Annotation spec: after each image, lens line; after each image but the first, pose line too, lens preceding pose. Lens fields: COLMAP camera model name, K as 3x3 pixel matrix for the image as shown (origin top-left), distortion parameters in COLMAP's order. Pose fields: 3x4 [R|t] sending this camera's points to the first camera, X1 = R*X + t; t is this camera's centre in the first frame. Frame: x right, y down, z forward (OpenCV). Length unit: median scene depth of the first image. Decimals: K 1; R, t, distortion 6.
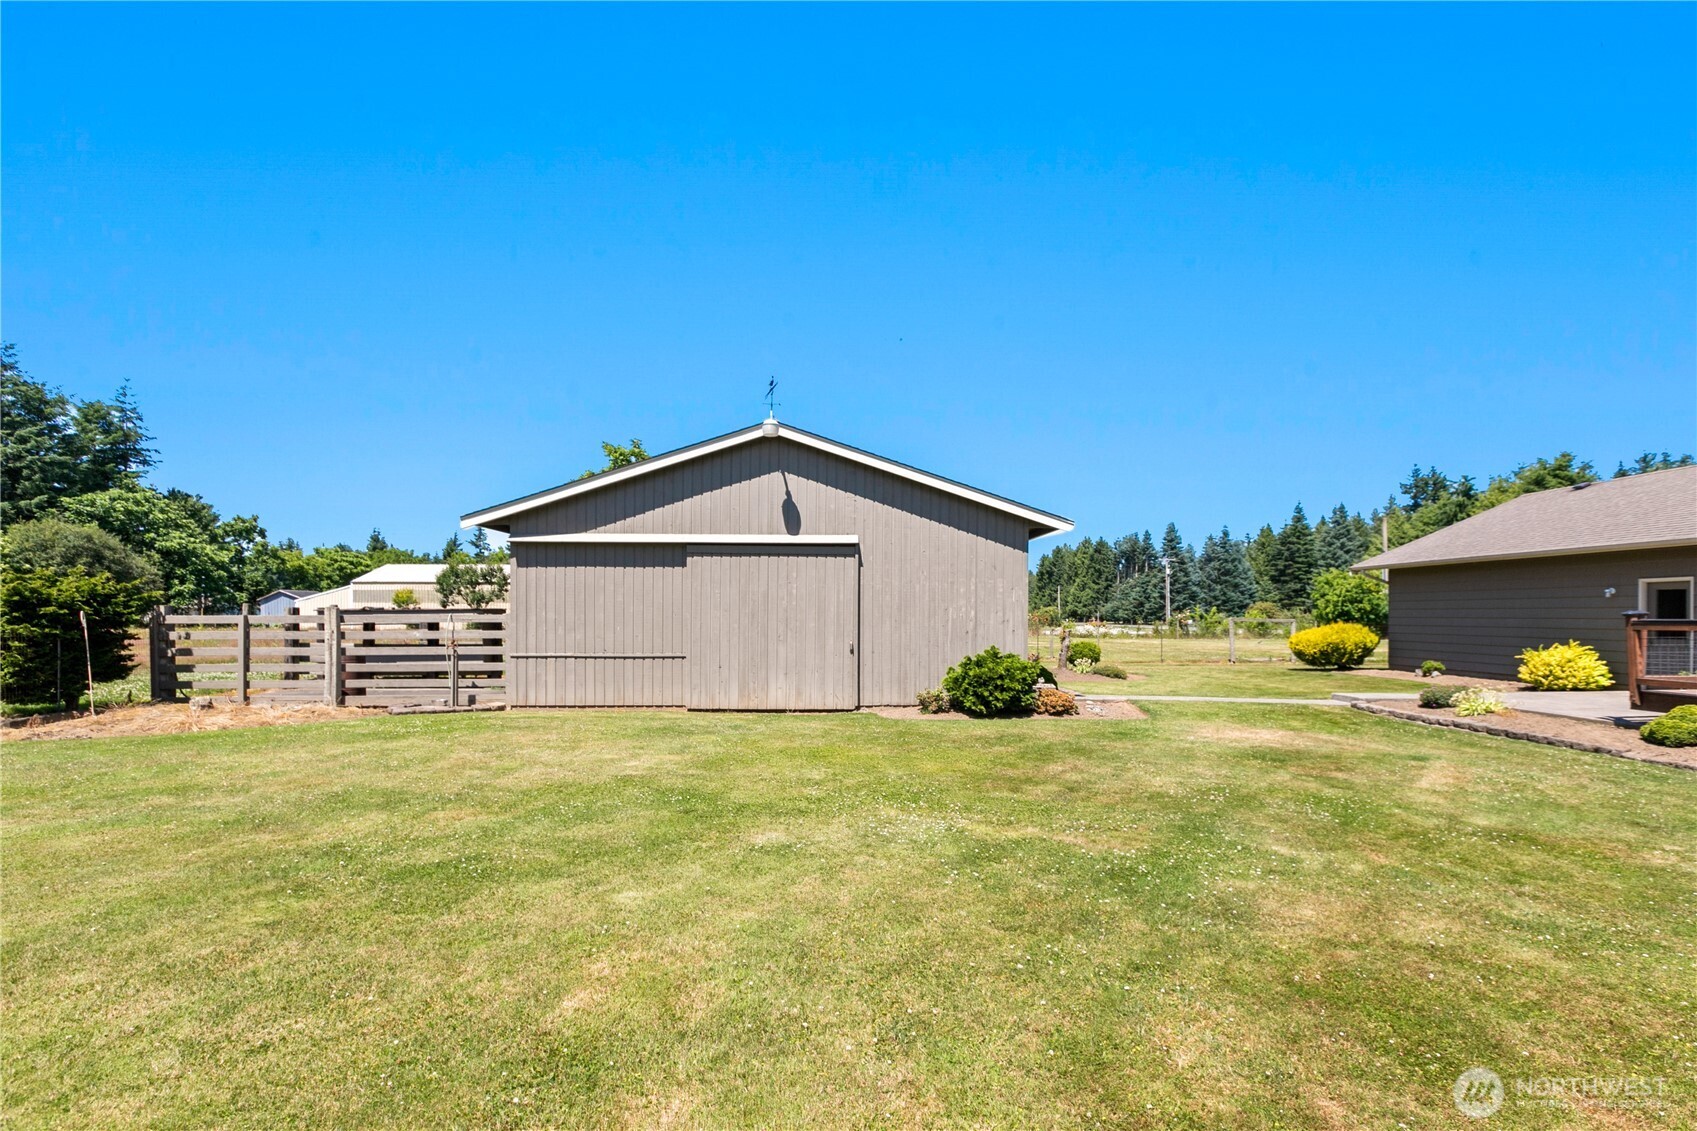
lens RADIAL K [[780.2, 0, 844.8], [0, 780.2, 629.8], [0, 0, 1]] dist [0.003170, 0.000116]
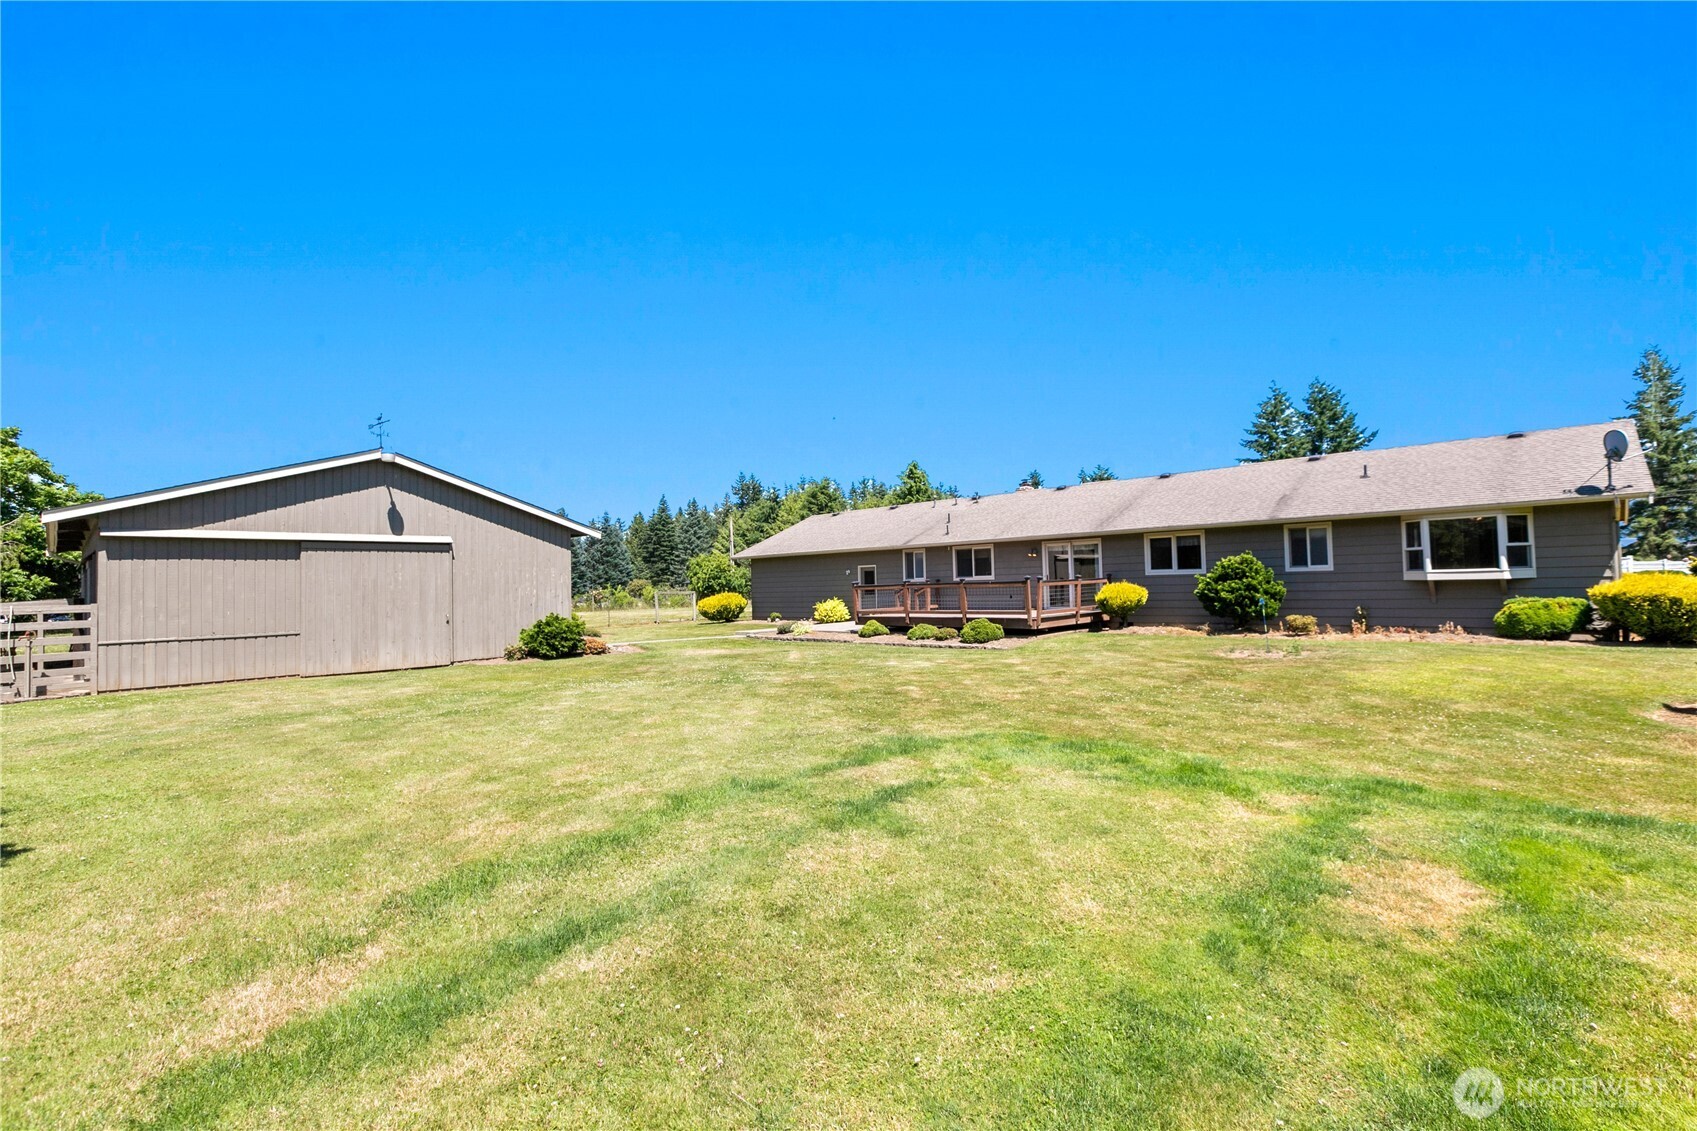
lens RADIAL K [[780.2, 0, 843.7], [0, 780.2, 559.6], [0, 0, 1]] dist [0.003170, 0.000116]
pose [[0.723245, 0.000495, 0.690592, -0.414942], [0.043310, 0.997999, -0.046073, 0.011706], [-0.689232, 0.063232, 0.721776, -0.444069]]
